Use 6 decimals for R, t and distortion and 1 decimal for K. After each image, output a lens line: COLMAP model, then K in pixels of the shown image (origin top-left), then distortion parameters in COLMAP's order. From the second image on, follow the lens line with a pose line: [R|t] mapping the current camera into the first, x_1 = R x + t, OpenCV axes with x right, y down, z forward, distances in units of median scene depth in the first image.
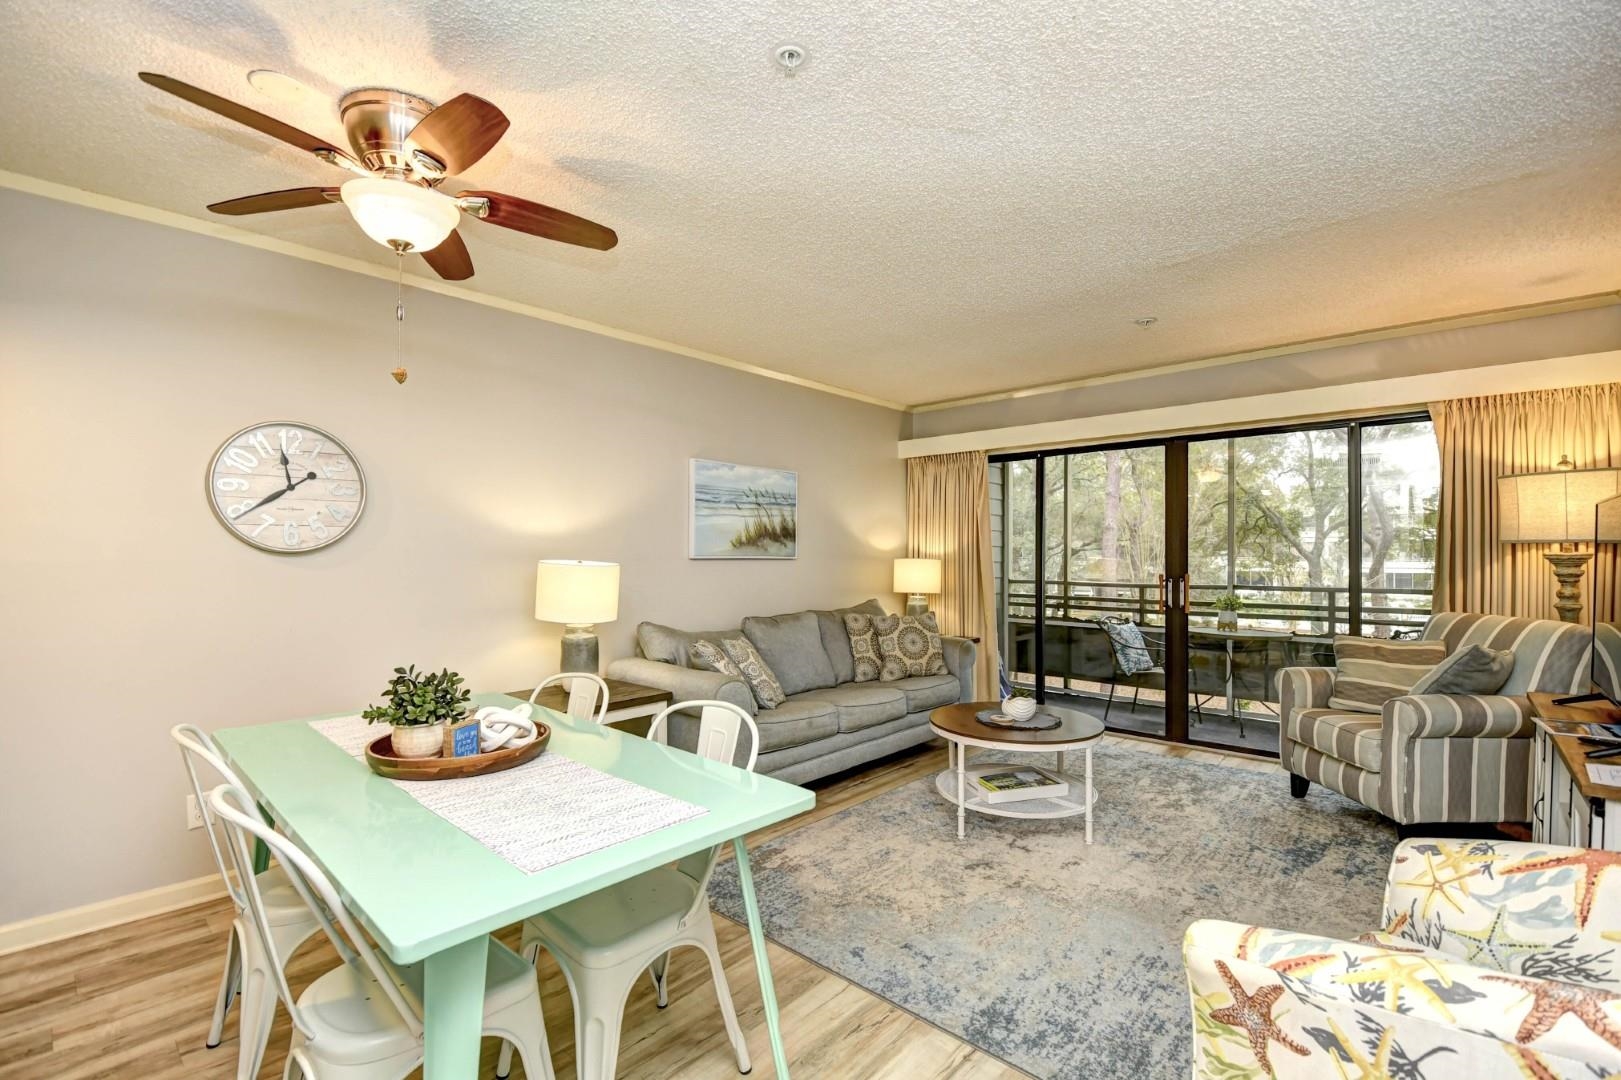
lens RADIAL K [[711.2, 0, 815.6], [0, 711.2, 546.7], [0, 0, 1]] dist [0.011090, -0.018331]
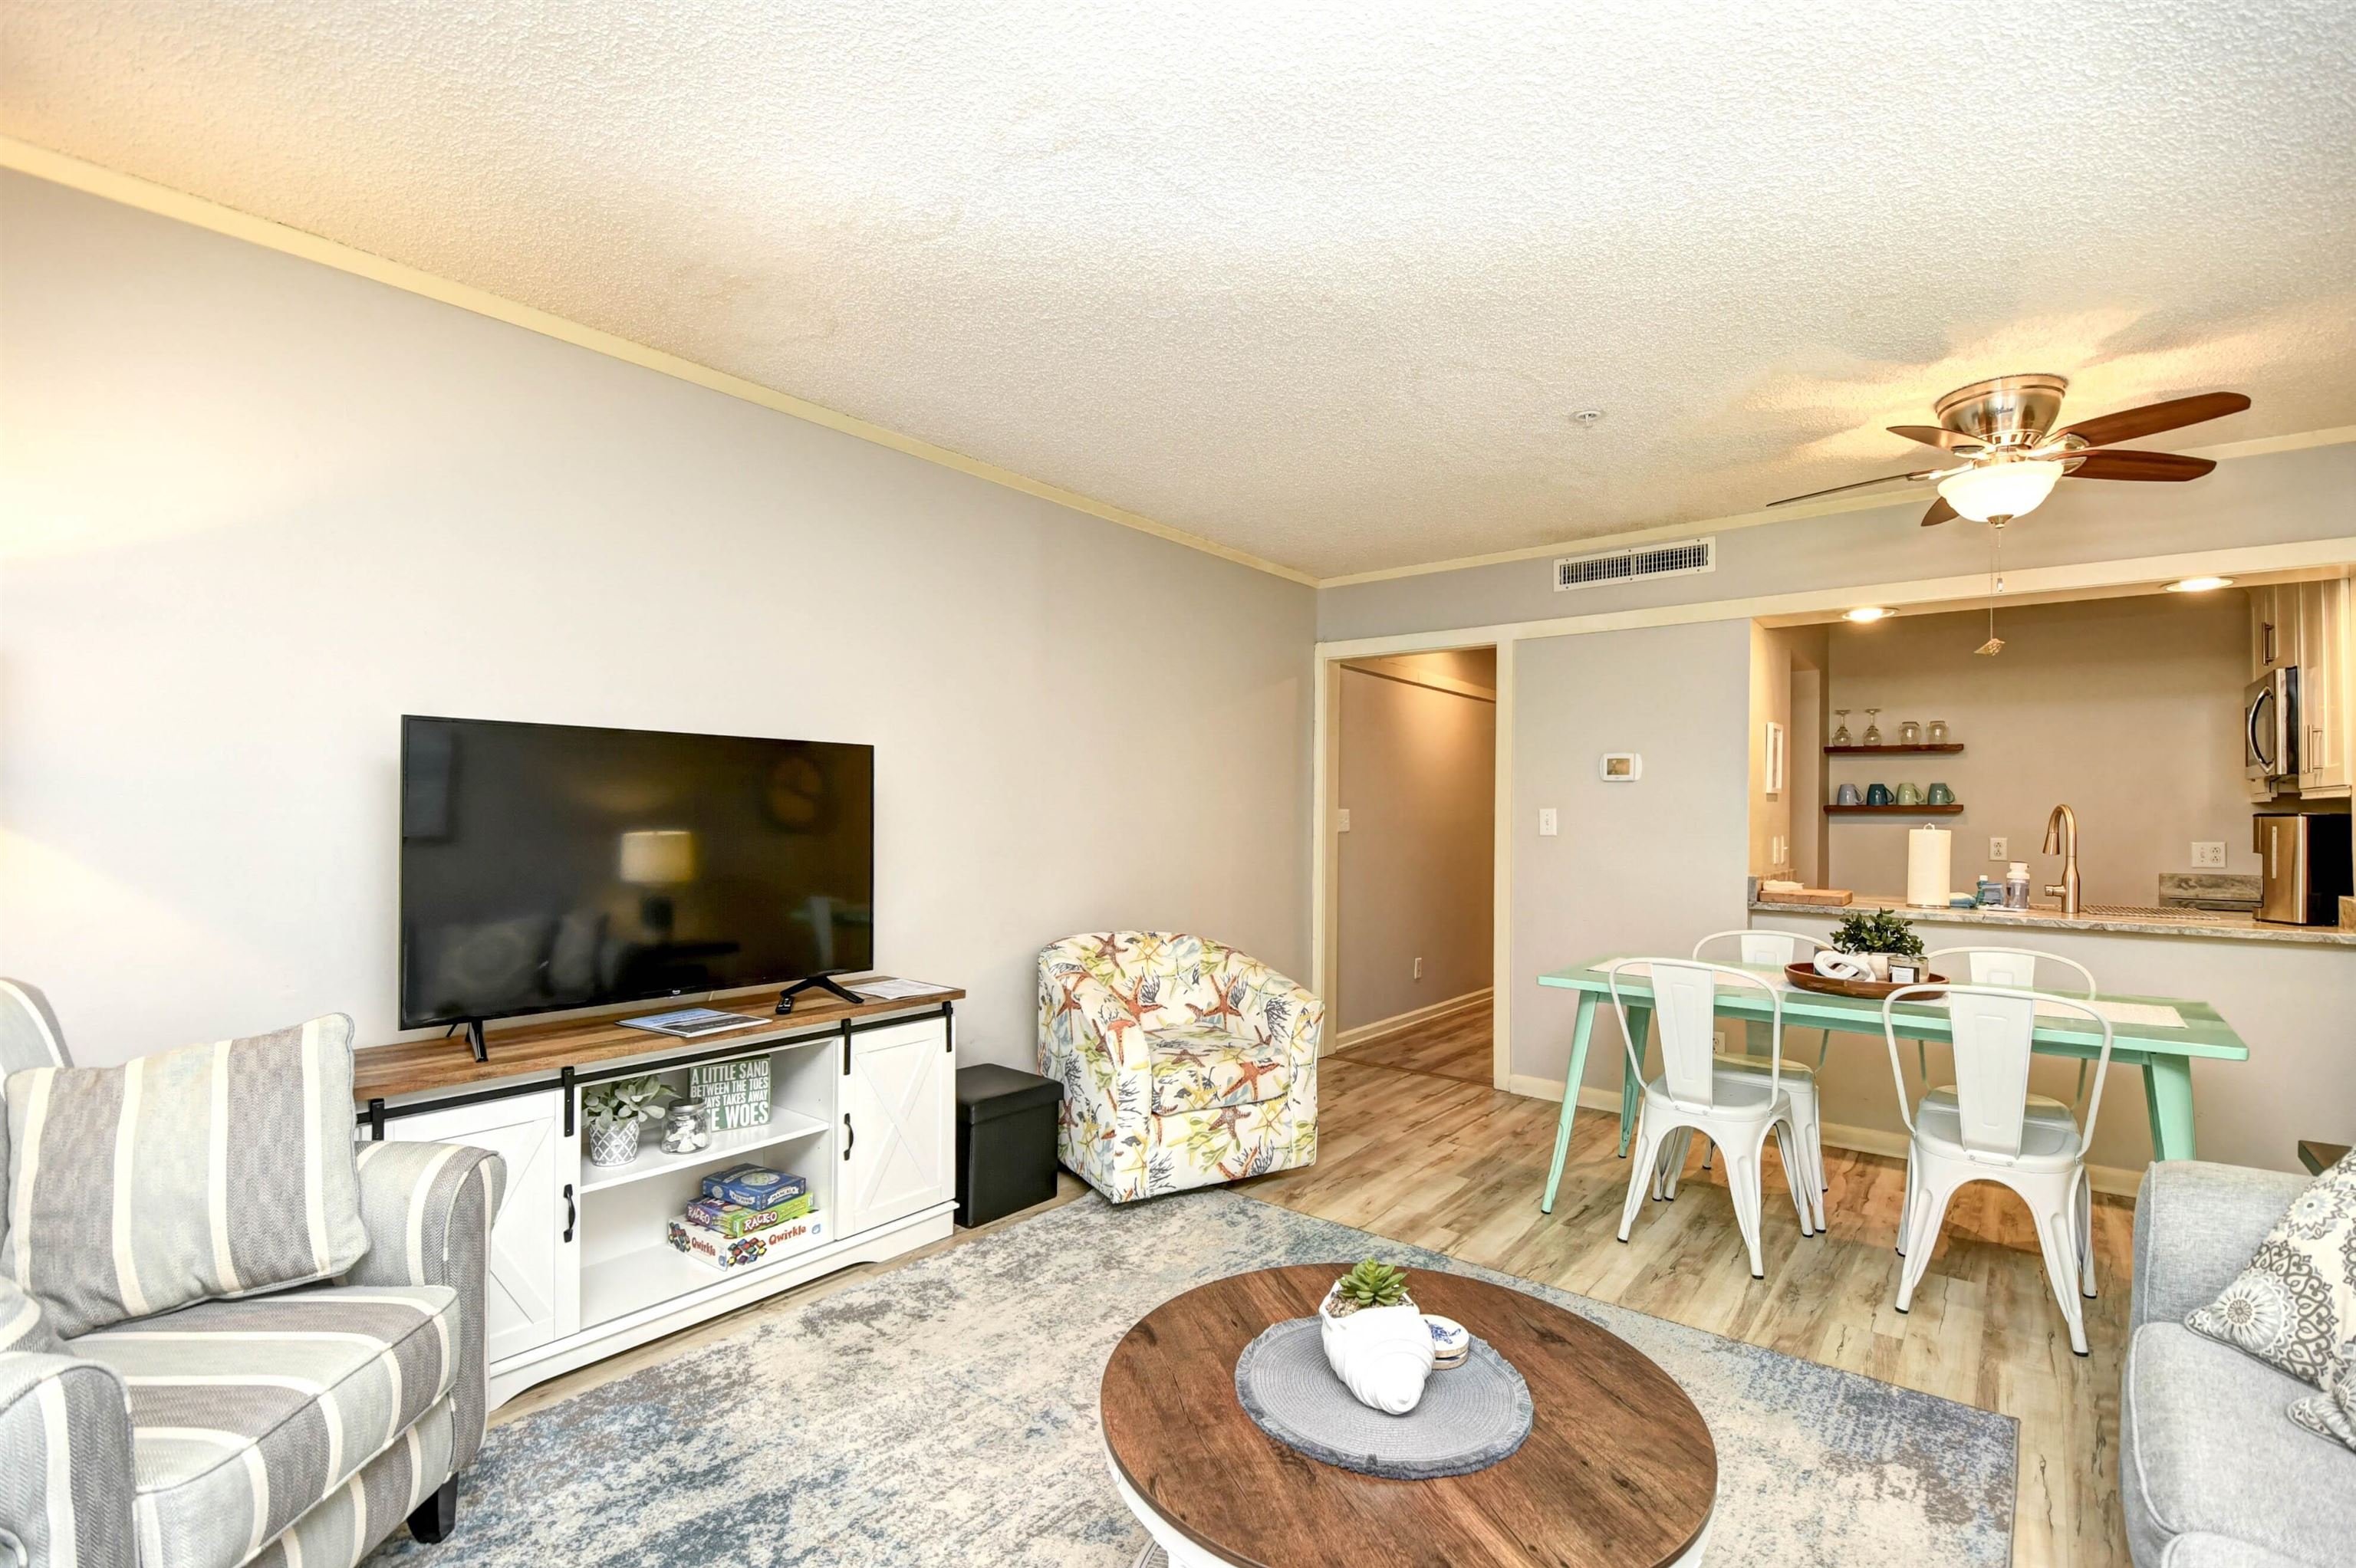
lens RADIAL K [[1048.8, 0, 1186.1], [0, 1048.8, 801.0], [0, 0, 1]] dist [0.017327, -0.023539]
pose [[-0.998455, -0.009818, -0.054684, 0.340901], [-0.008666, 0.999736, -0.021258, 0.013951], [0.054878, -0.020751, -0.998277, 1.252131]]
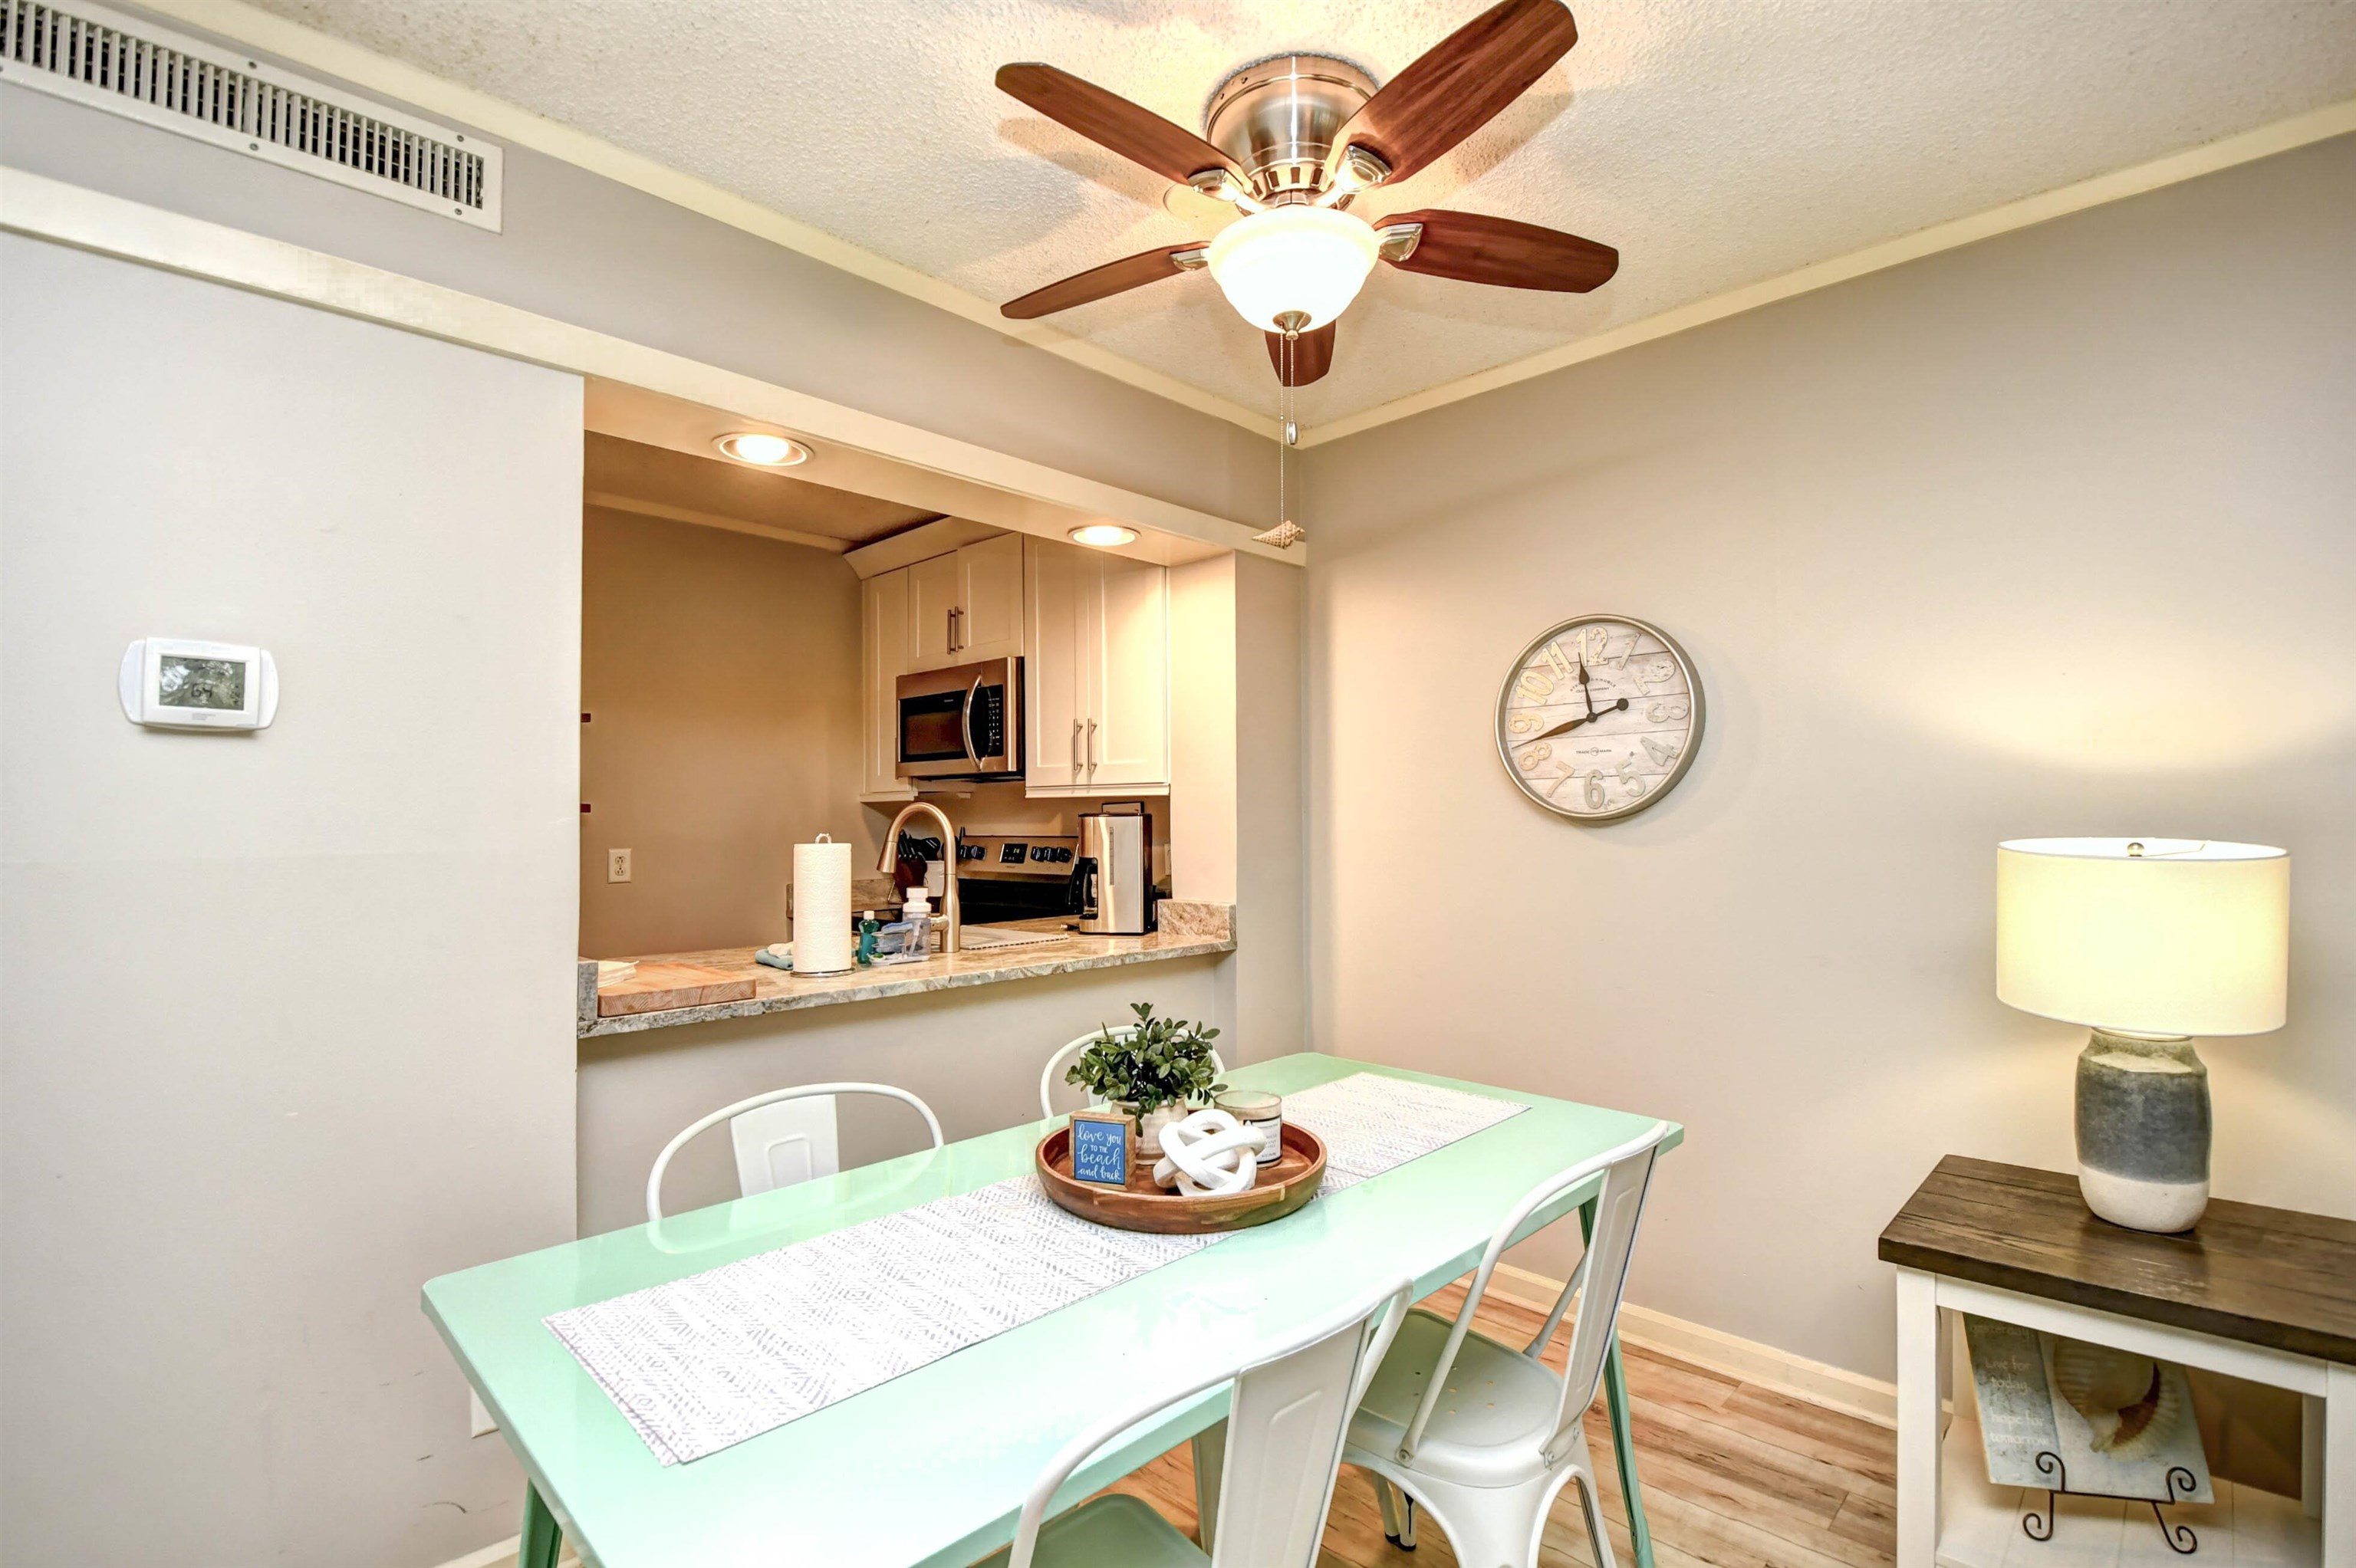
lens RADIAL K [[1048.8, 0, 1186.1], [0, 1048.8, 801.0], [0, 0, 1]] dist [0.017327, -0.023539]
pose [[-0.034483, -0.014859, -0.999295, 0.165233], [0.014680, 0.999774, -0.015373, 0.000929], [0.999297, -0.015200, -0.034257, 0.483696]]
